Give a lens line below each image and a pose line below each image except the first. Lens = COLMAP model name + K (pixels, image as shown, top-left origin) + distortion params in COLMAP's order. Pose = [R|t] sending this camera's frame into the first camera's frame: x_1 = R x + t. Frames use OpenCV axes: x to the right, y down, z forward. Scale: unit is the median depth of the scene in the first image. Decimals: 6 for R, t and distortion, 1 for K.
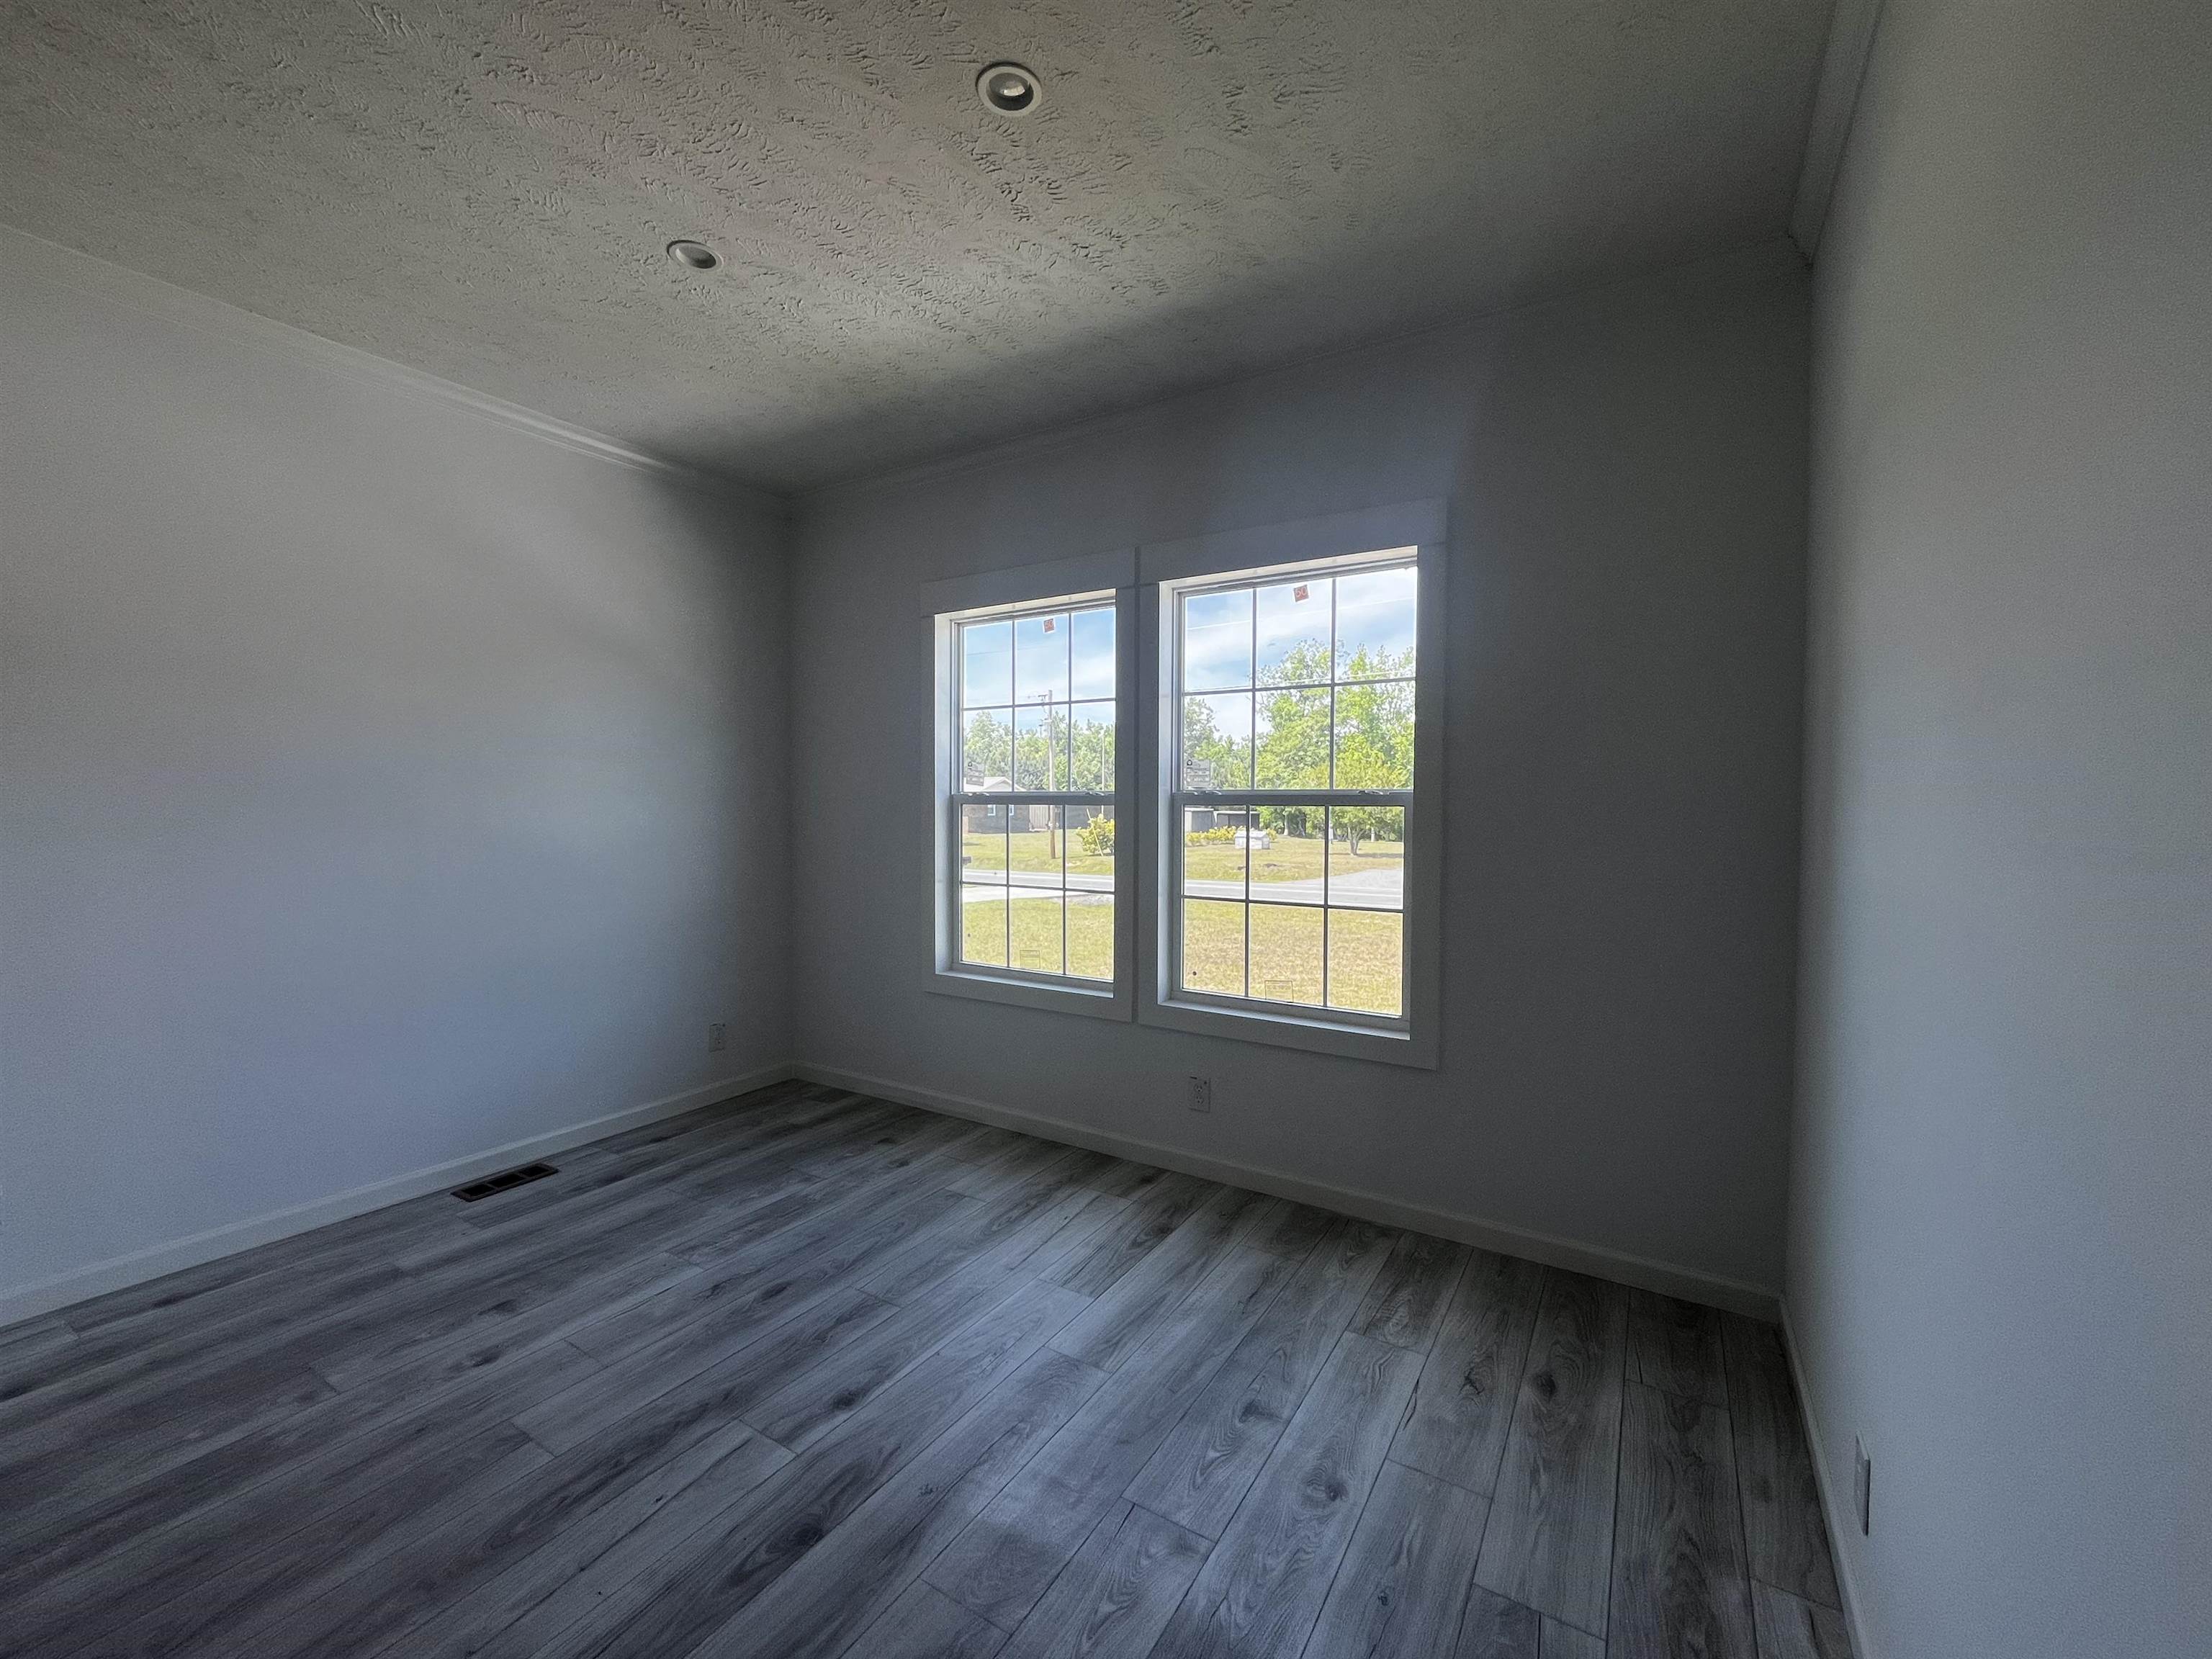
lens RADIAL K [[893.7, 0, 1106.0], [0, 893.7, 829.5], [0, 0, 1]] dist [-0.000982, -0.000099]
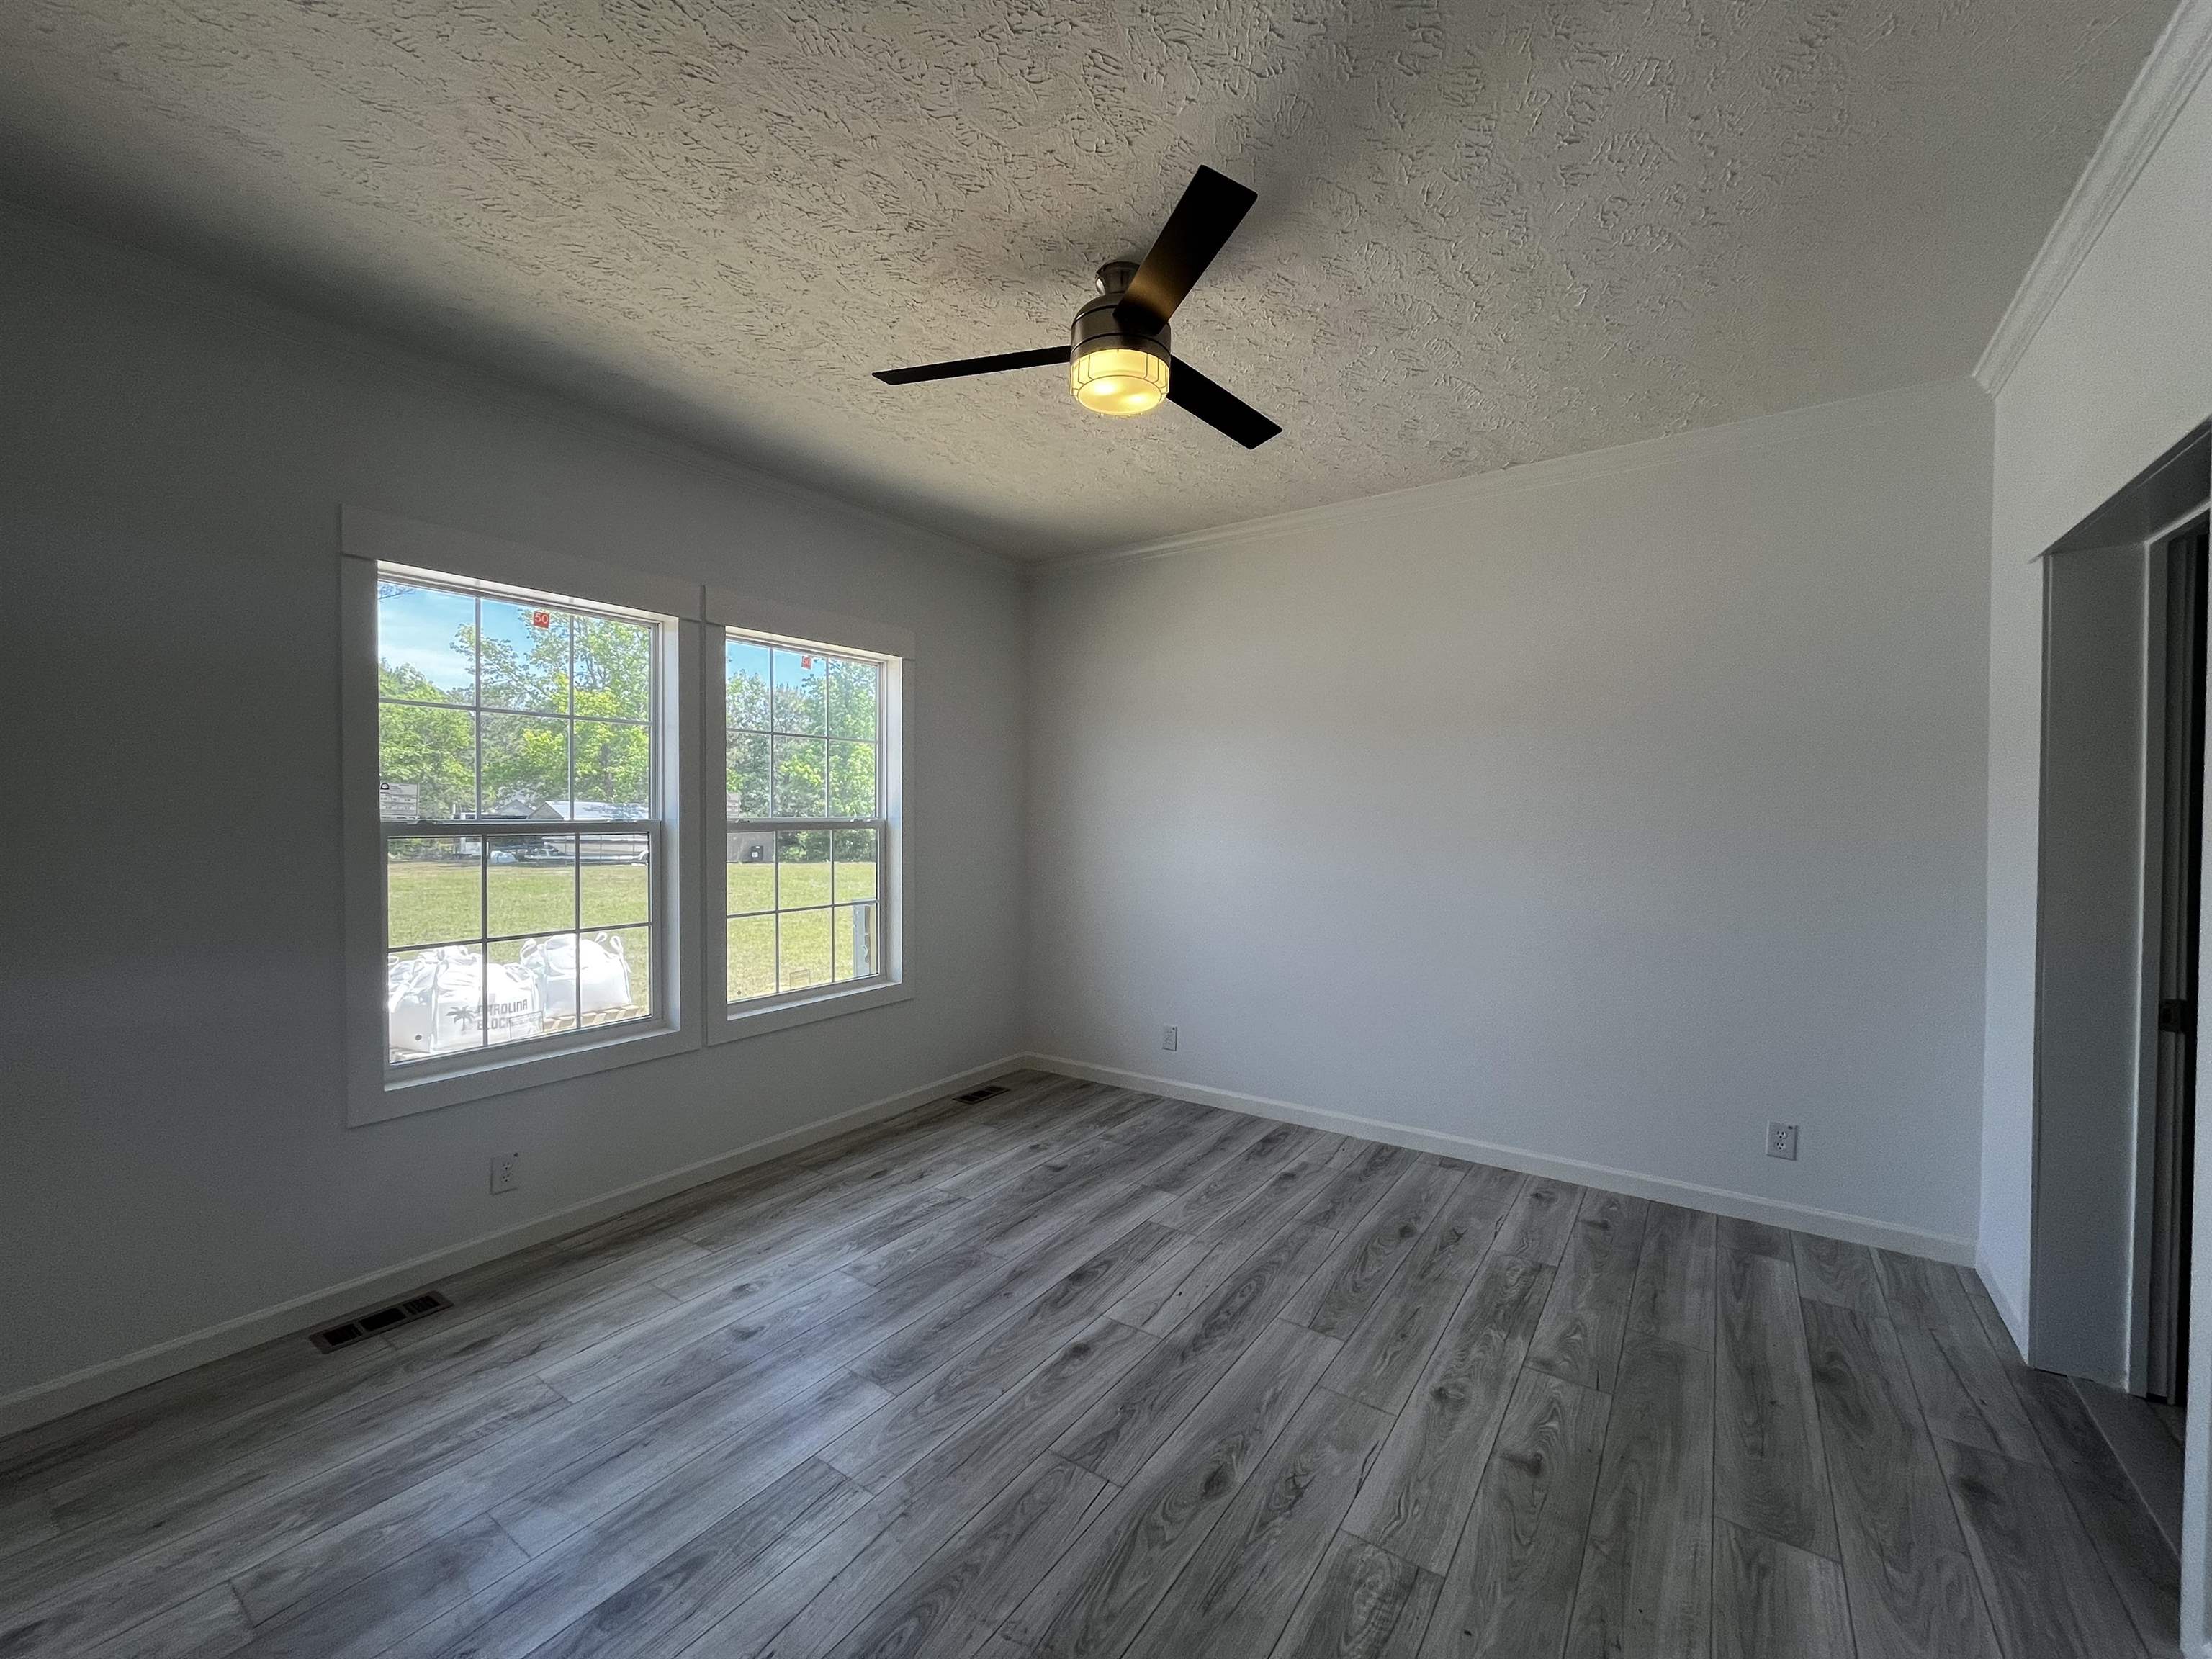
lens RADIAL K [[894.5, 0, 1106.7], [0, 894.5, 795.9], [0, 0, 1]] dist [0.000690, -0.000177]
pose [[-0.998778, -0.009955, 0.048405, -0.011360], [-0.009344, 0.999874, 0.012852, -0.104051], [-0.048527, 0.012384, -0.998745, 2.371666]]
